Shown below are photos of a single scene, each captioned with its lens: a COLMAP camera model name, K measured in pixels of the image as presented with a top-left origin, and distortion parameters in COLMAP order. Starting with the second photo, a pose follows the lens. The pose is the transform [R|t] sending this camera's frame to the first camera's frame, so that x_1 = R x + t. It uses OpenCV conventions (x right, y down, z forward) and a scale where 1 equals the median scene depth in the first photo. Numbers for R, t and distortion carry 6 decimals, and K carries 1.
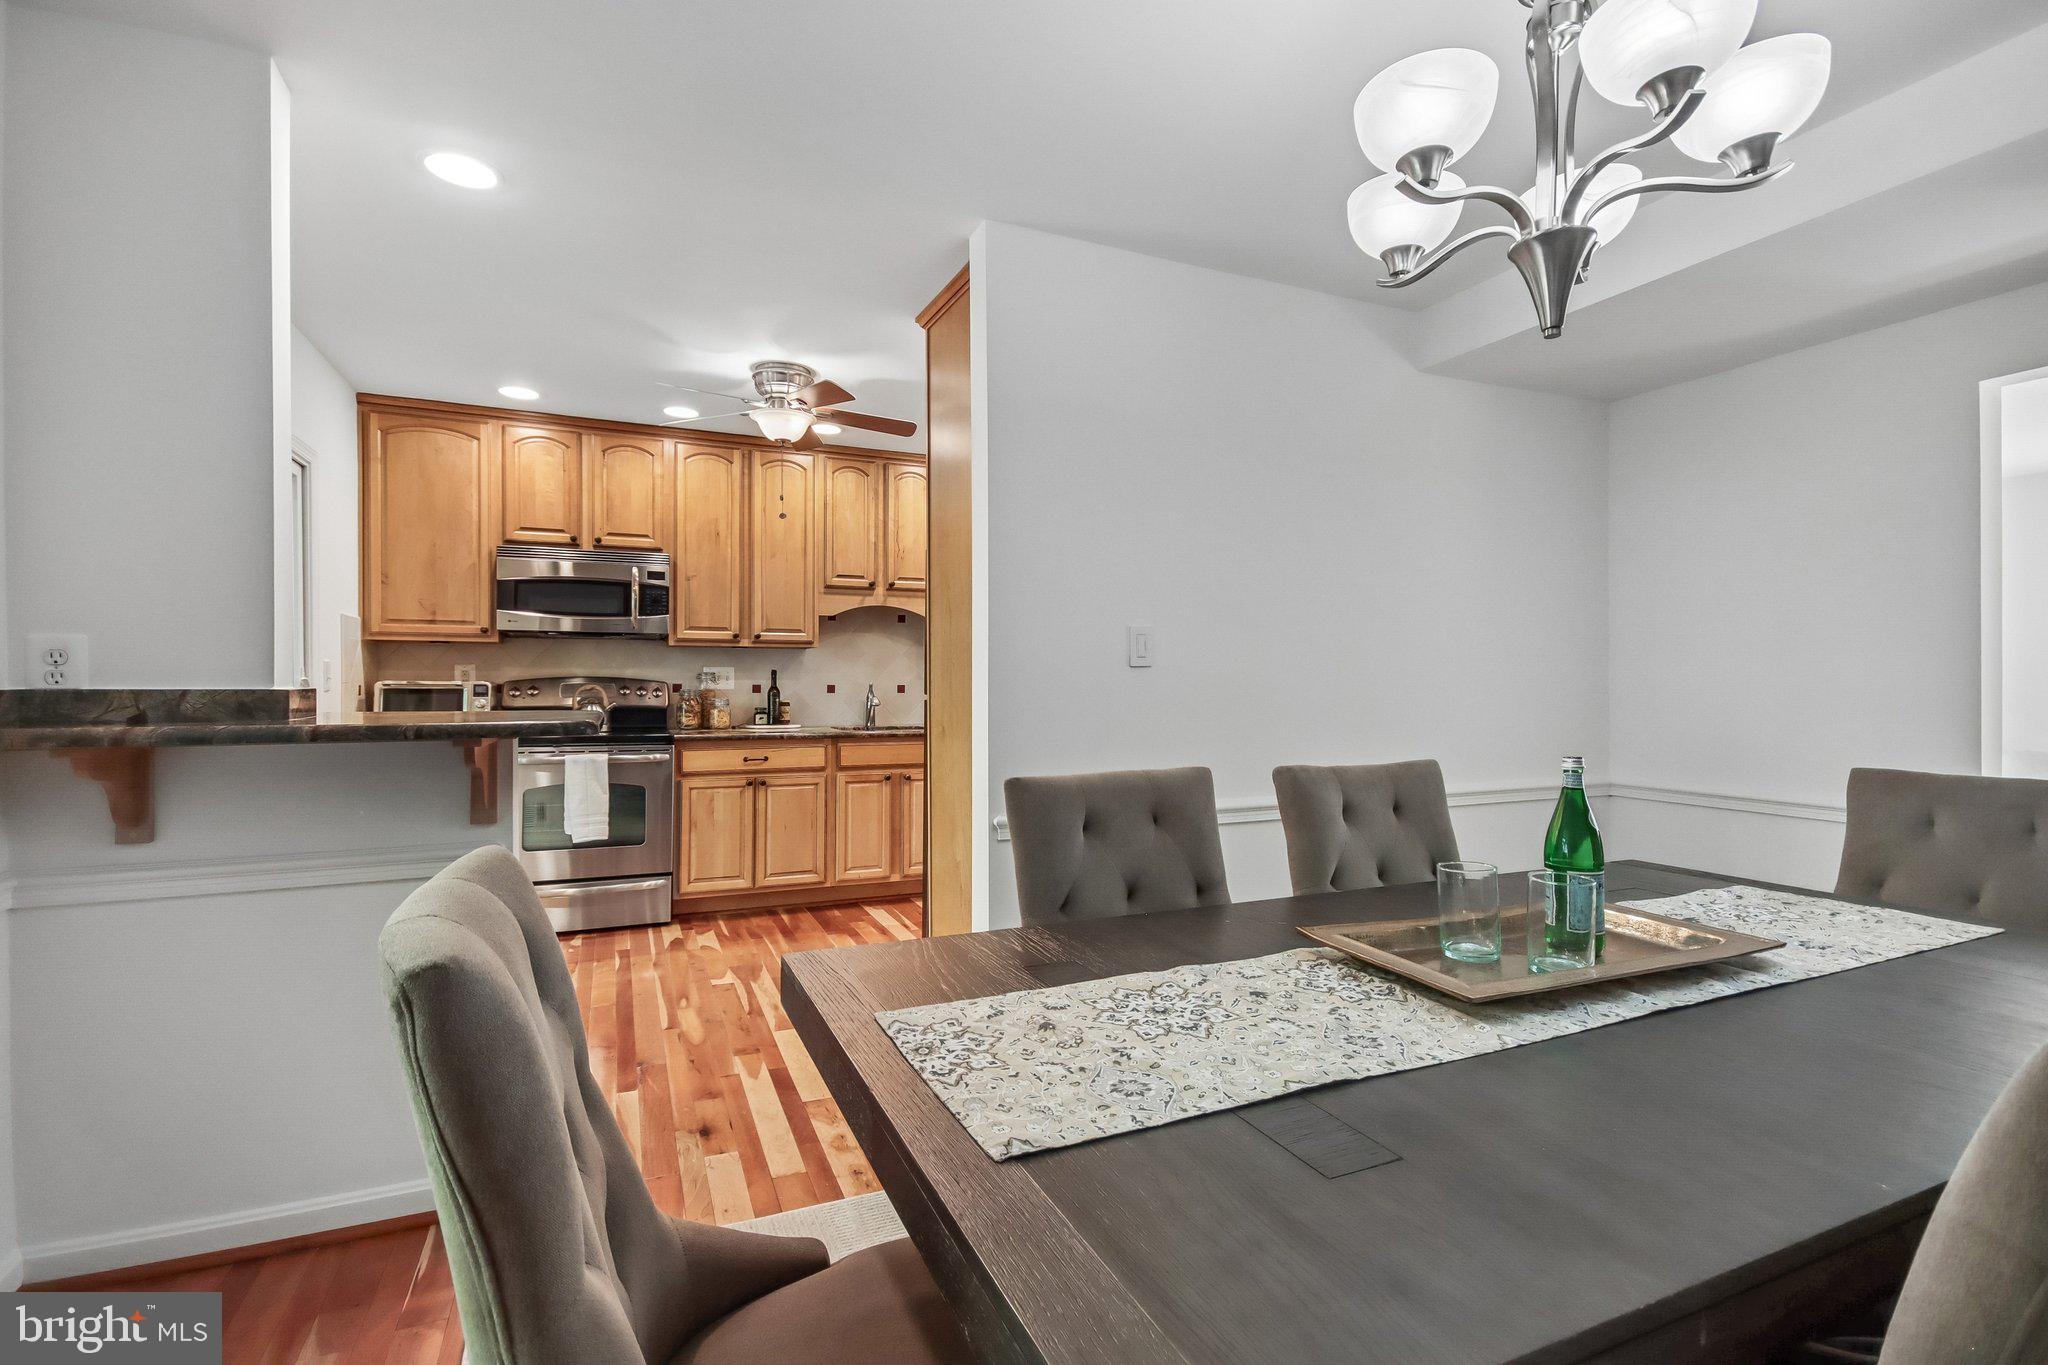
lens RADIAL K [[963.1, 0, 1027.1], [0, 963.1, 678.5], [0, 0, 1]] dist [0.027535, -0.003177]
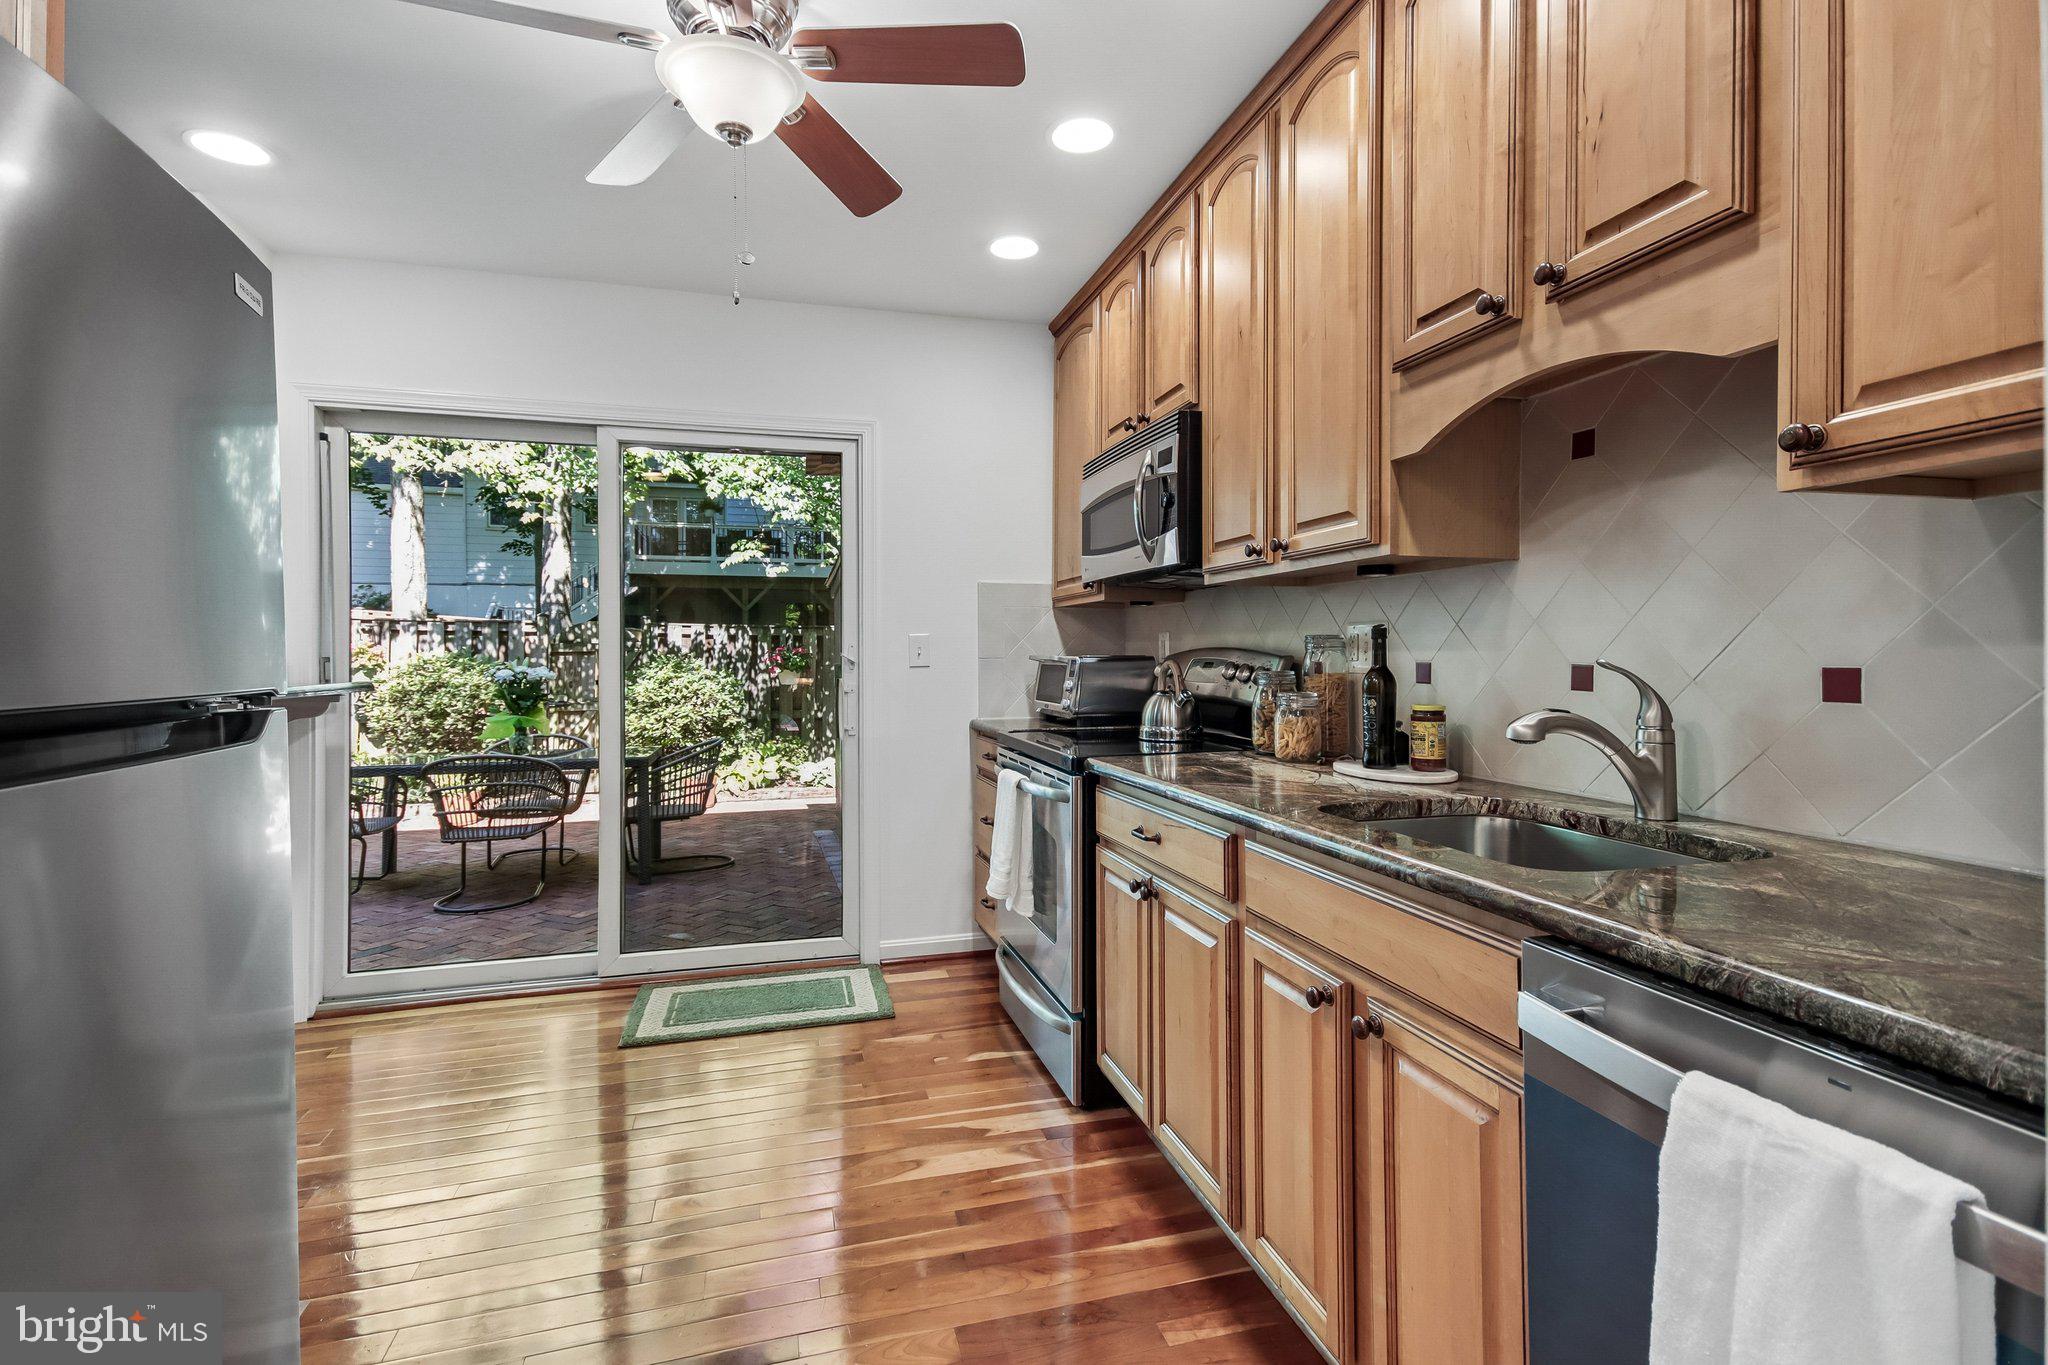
lens RADIAL K [[963.1, 0, 1029.8], [0, 963.1, 662.0], [0, 0, 1]] dist [0.027535, -0.003177]
pose [[-0.145086, -0.002511, -0.989416, 0.141785], [0.000760, 0.999996, -0.002649, 0.006399], [0.989419, -0.001136, -0.145083, 0.917376]]
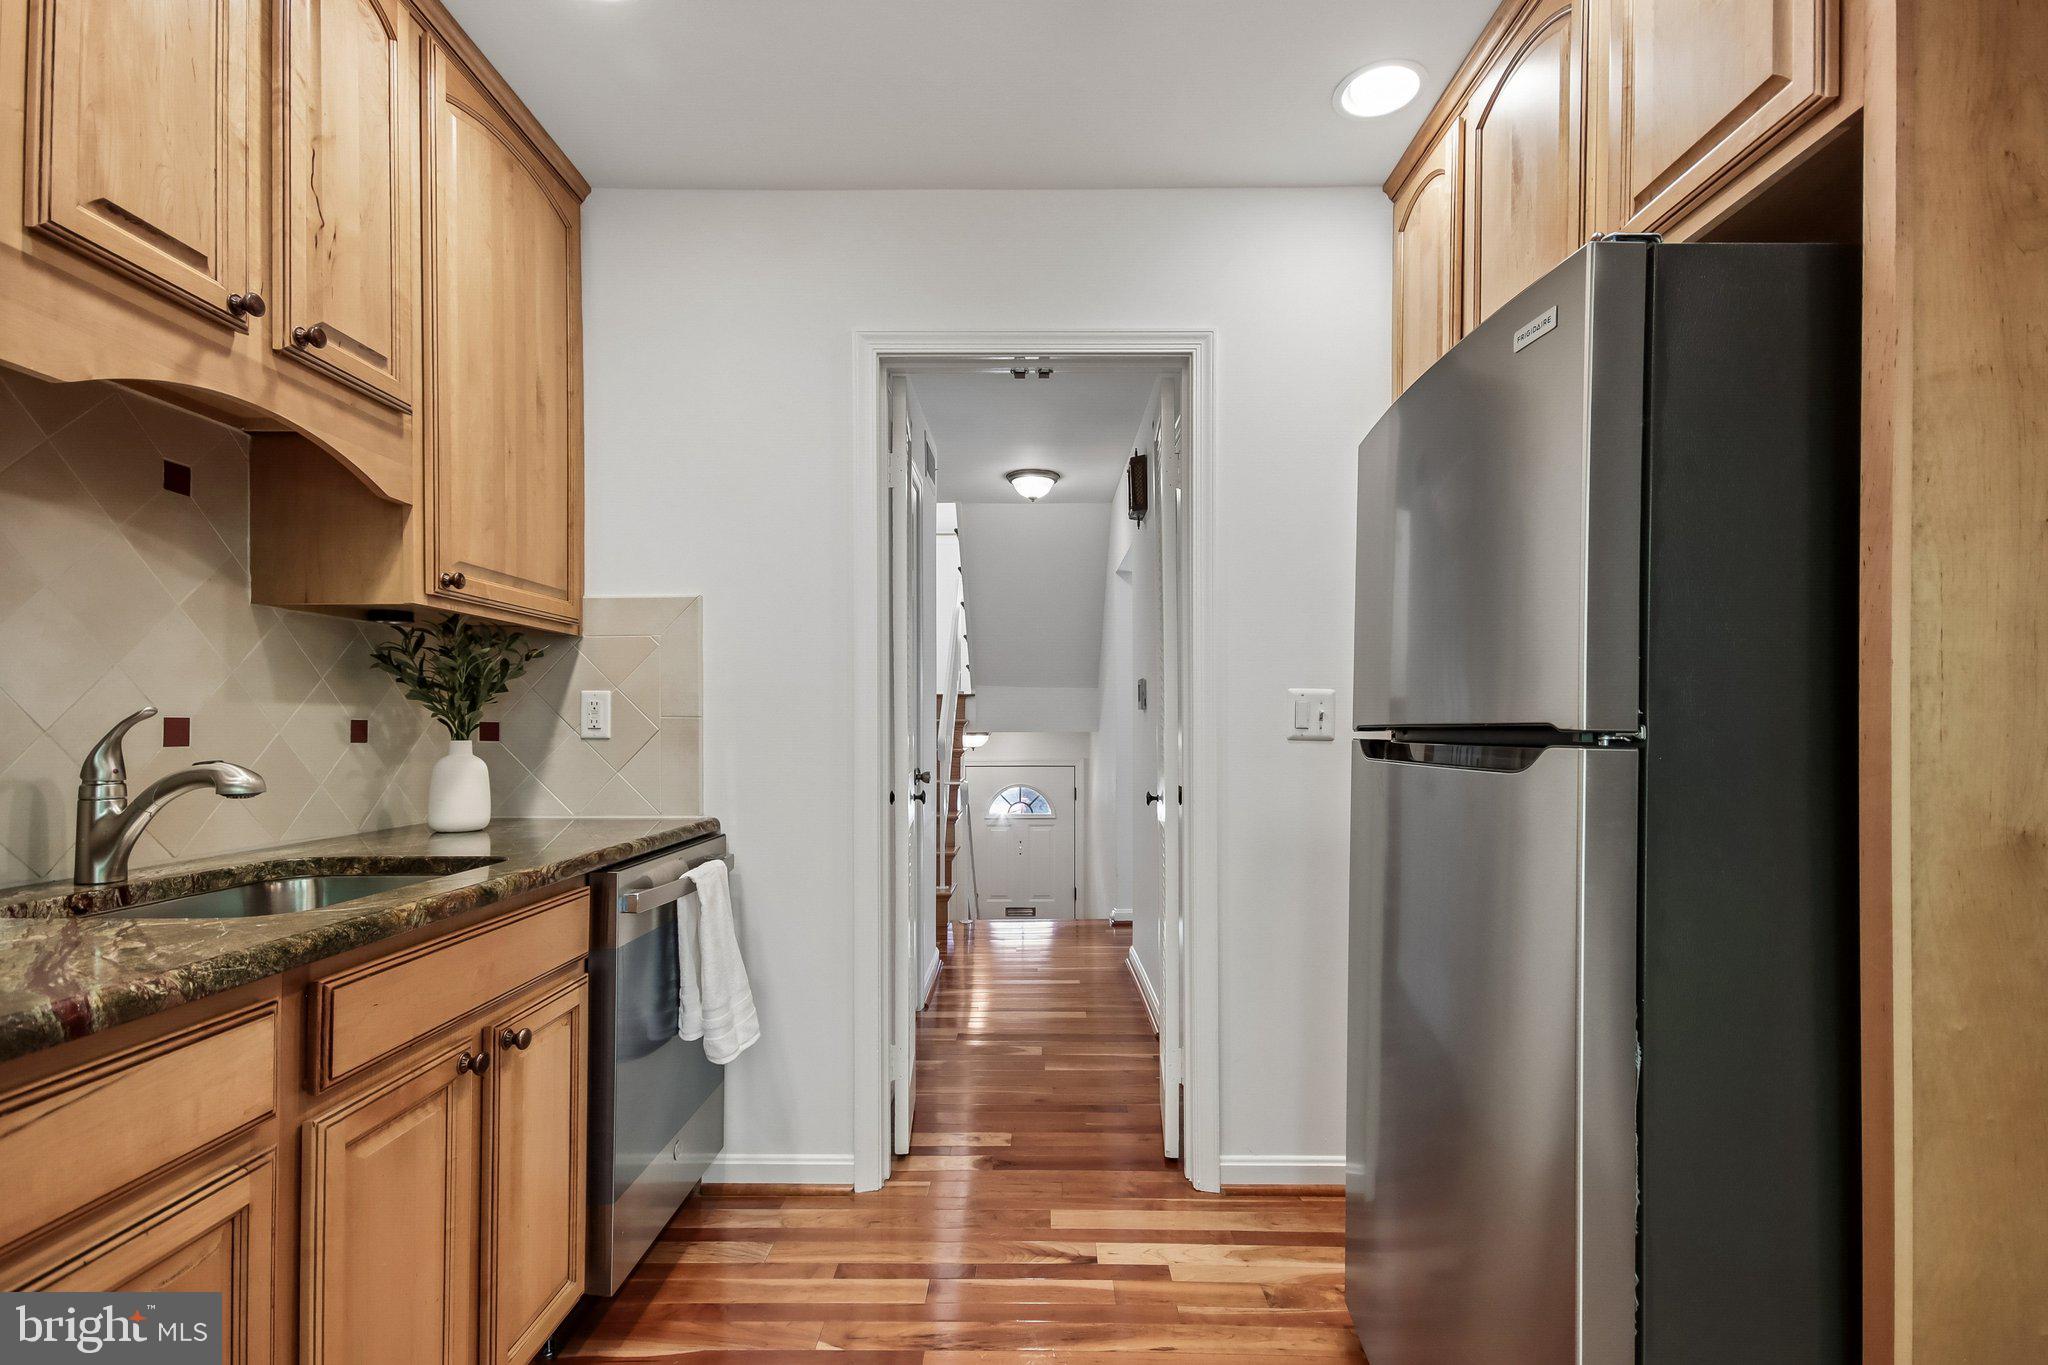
lens RADIAL K [[963.1, 0, 1037.6], [0, 963.1, 738.2], [0, 0, 1]] dist [0.027535, -0.003177]
pose [[0.409318, -0.015791, 0.912255, -0.312314], [-0.002275, 0.999829, 0.018328, 0.007684], [-0.912389, -0.009577, 0.409212, 0.717328]]
